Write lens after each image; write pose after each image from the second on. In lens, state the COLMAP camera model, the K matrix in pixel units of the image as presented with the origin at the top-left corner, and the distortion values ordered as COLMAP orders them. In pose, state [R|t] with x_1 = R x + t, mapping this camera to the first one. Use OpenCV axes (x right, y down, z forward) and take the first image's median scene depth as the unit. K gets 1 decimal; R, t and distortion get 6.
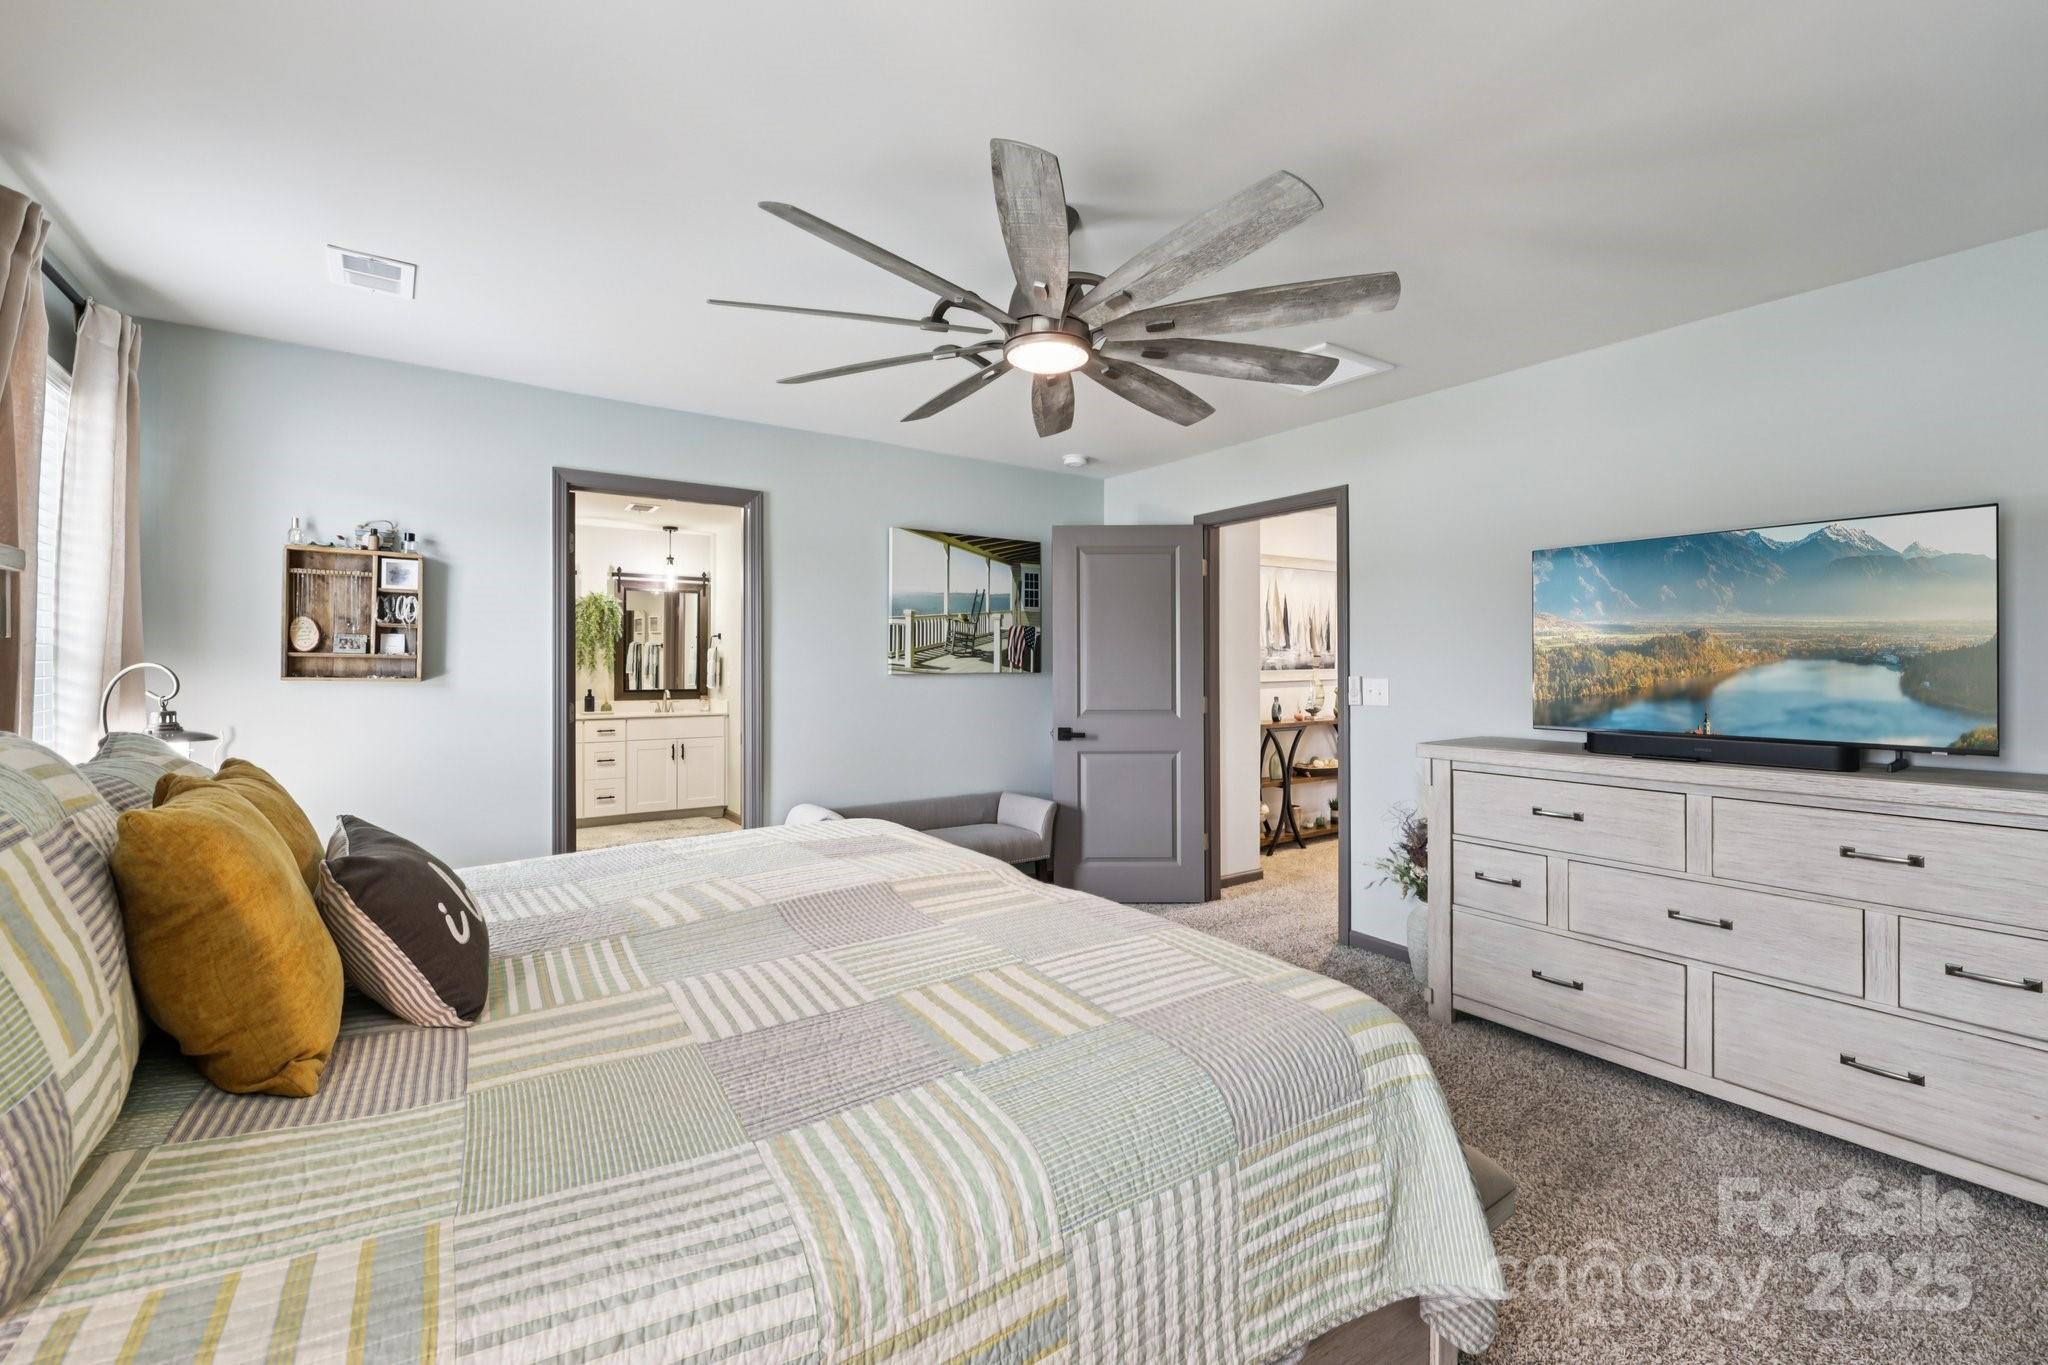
lens RADIAL K [[849.7, 0, 1017.1], [0, 849.7, 664.6], [0, 0, 1]] dist [-0.001924, 0.000070]
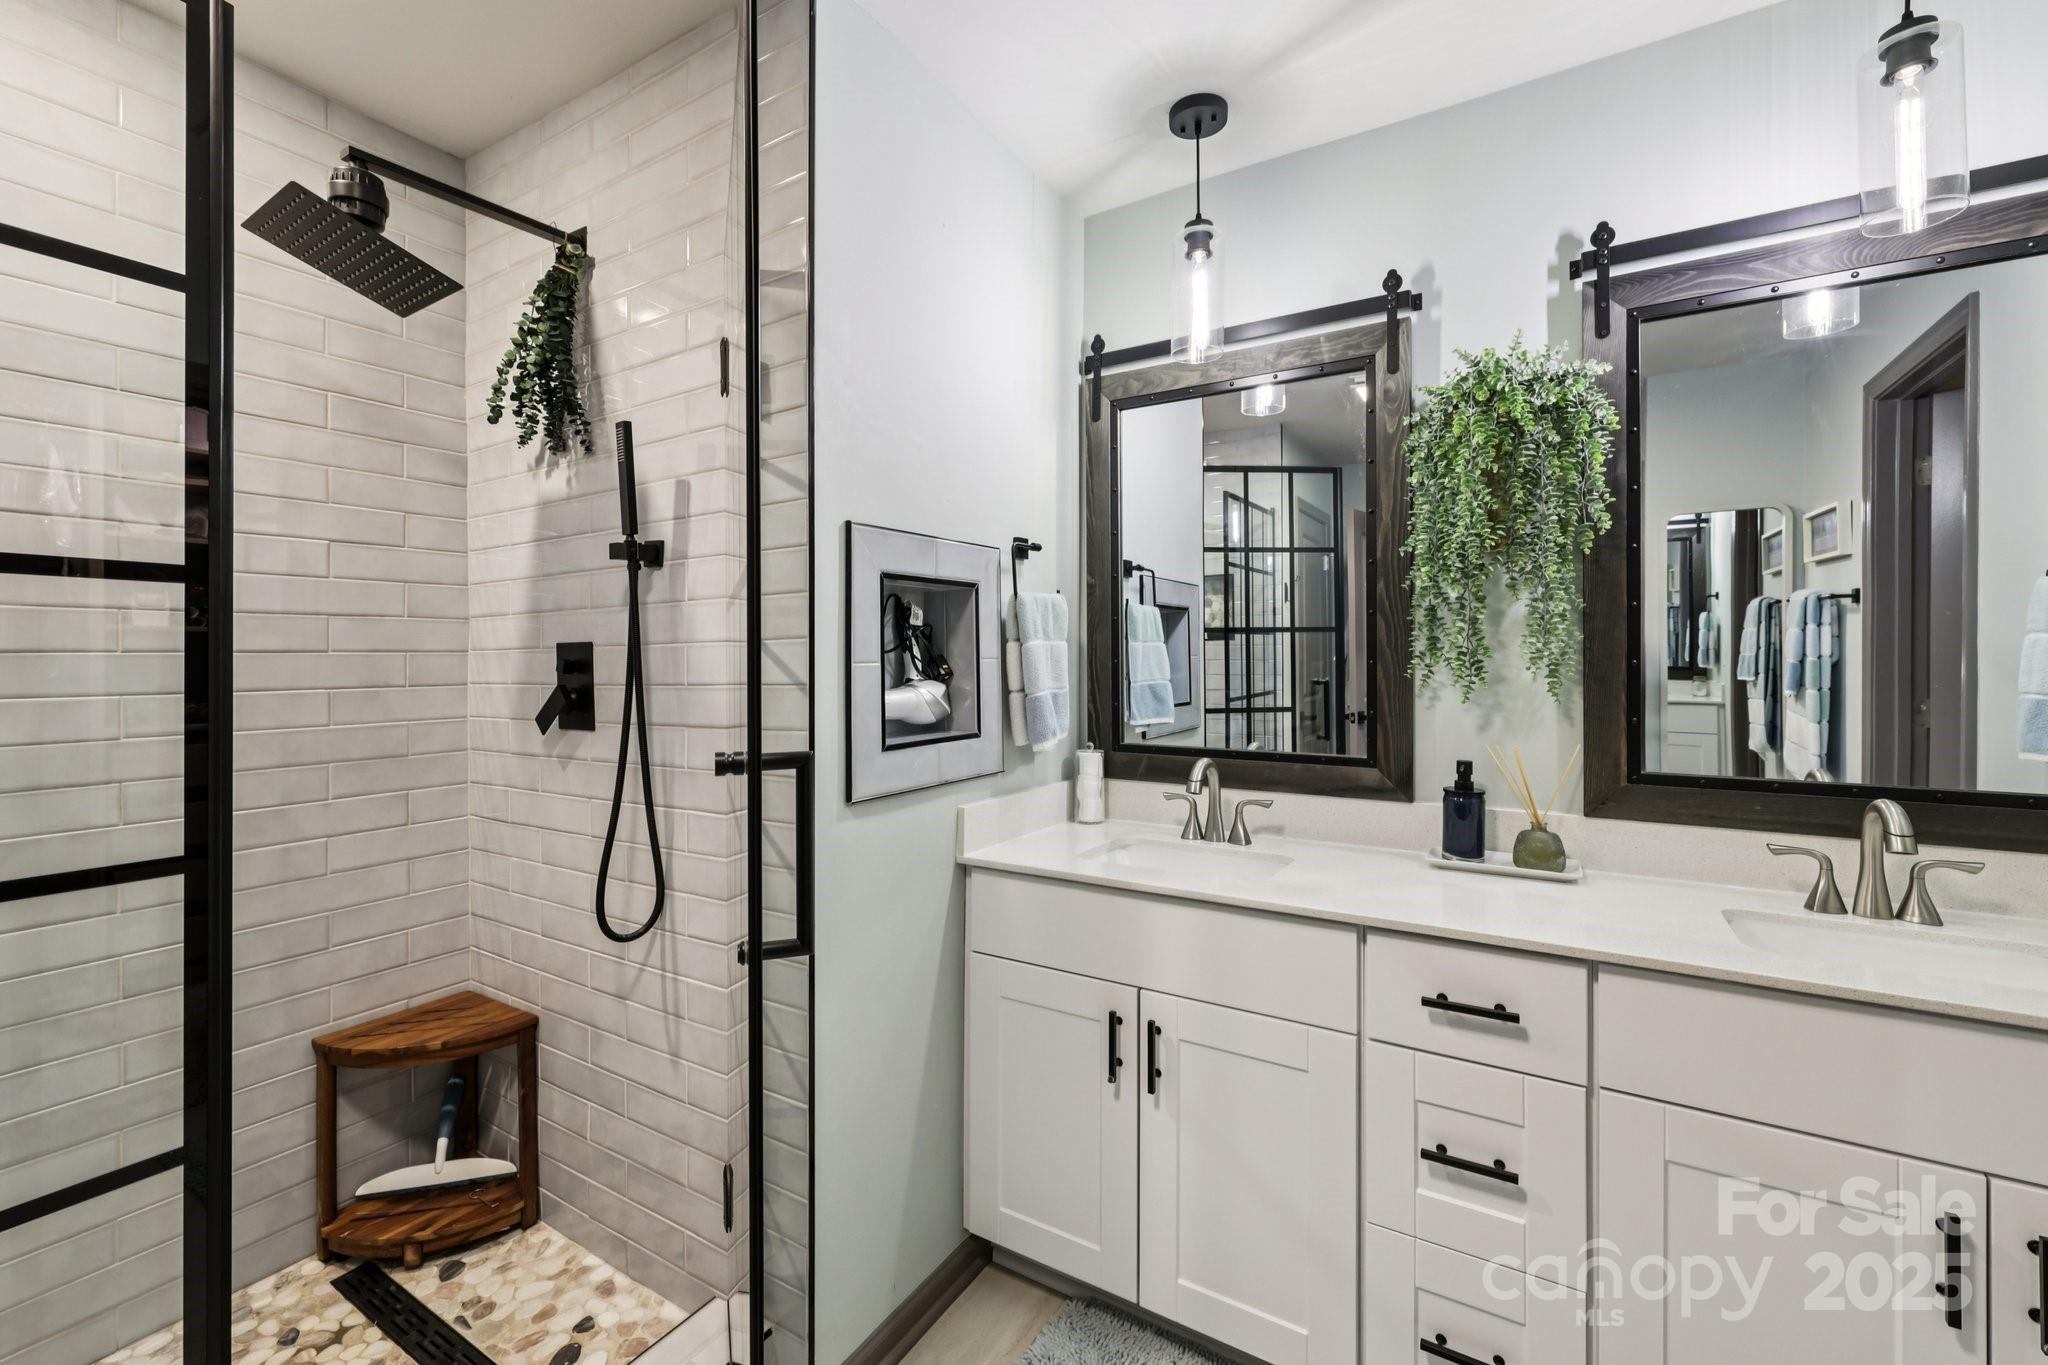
lens RADIAL K [[869.7, 0, 1000.6], [0, 869.7, 655.4], [0, 0, 1]] dist [-0.002314, -0.000039]
pose [[0.384603, -0.002007, -0.923080, -0.597813], [0.001894, 0.999997, -0.001385, -0.001327], [0.923080, -0.001216, 0.384606, 1.436410]]
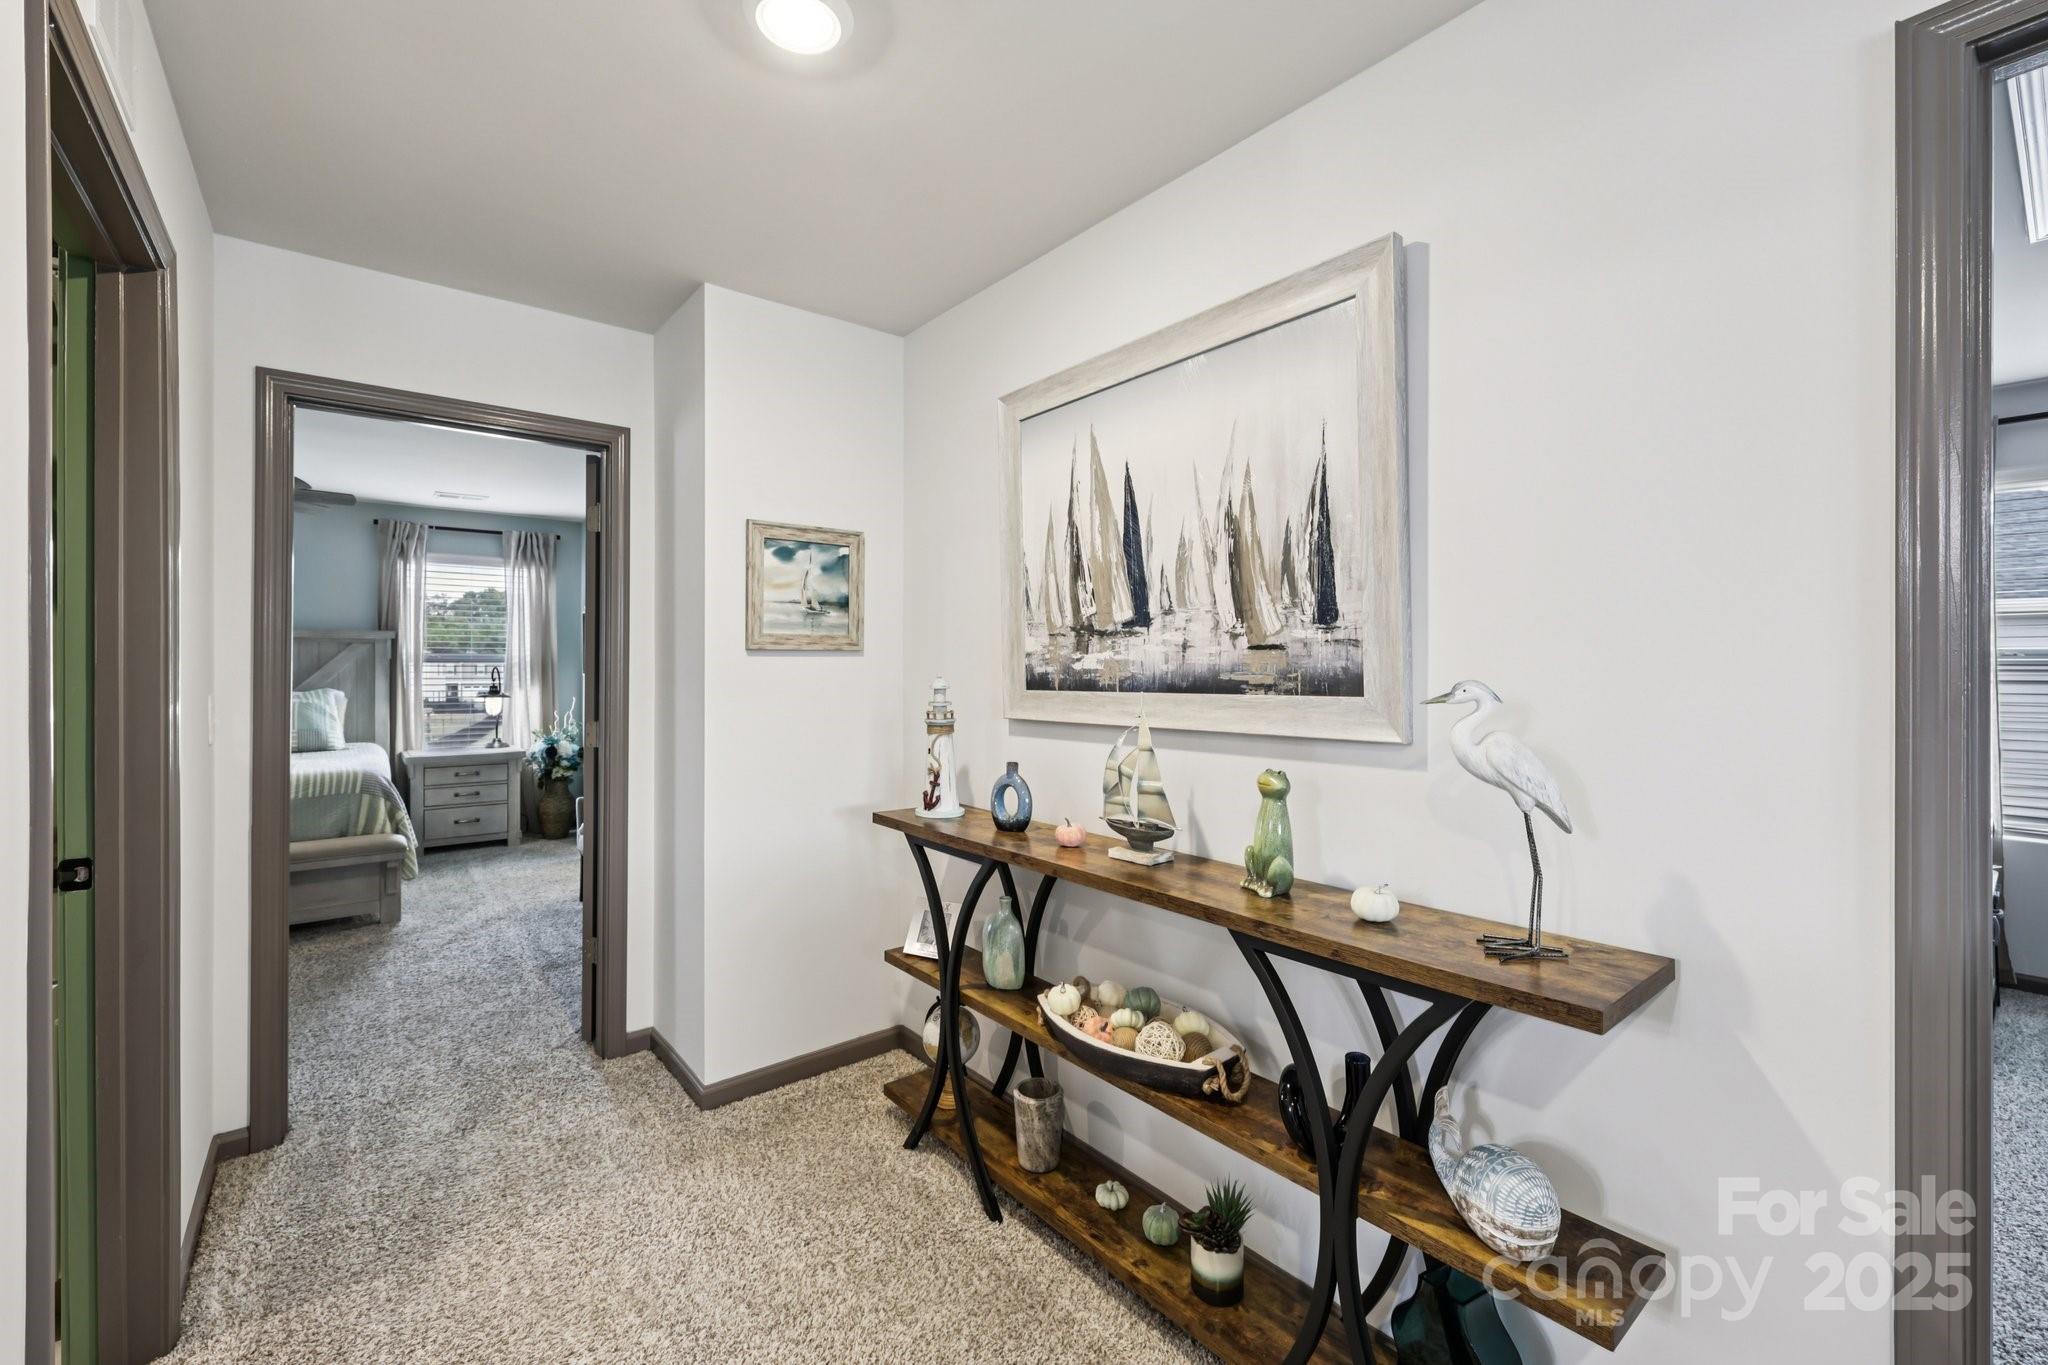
lens RADIAL K [[849.7, 0, 1017.1], [0, 849.7, 664.6], [0, 0, 1]] dist [-0.001924, 0.000070]
pose [[0.062400, 0.000897, -0.998051, 1.051440], [-0.000832, 0.999999, 0.000847, -0.007613], [0.998051, 0.000778, 0.062401, 1.530908]]
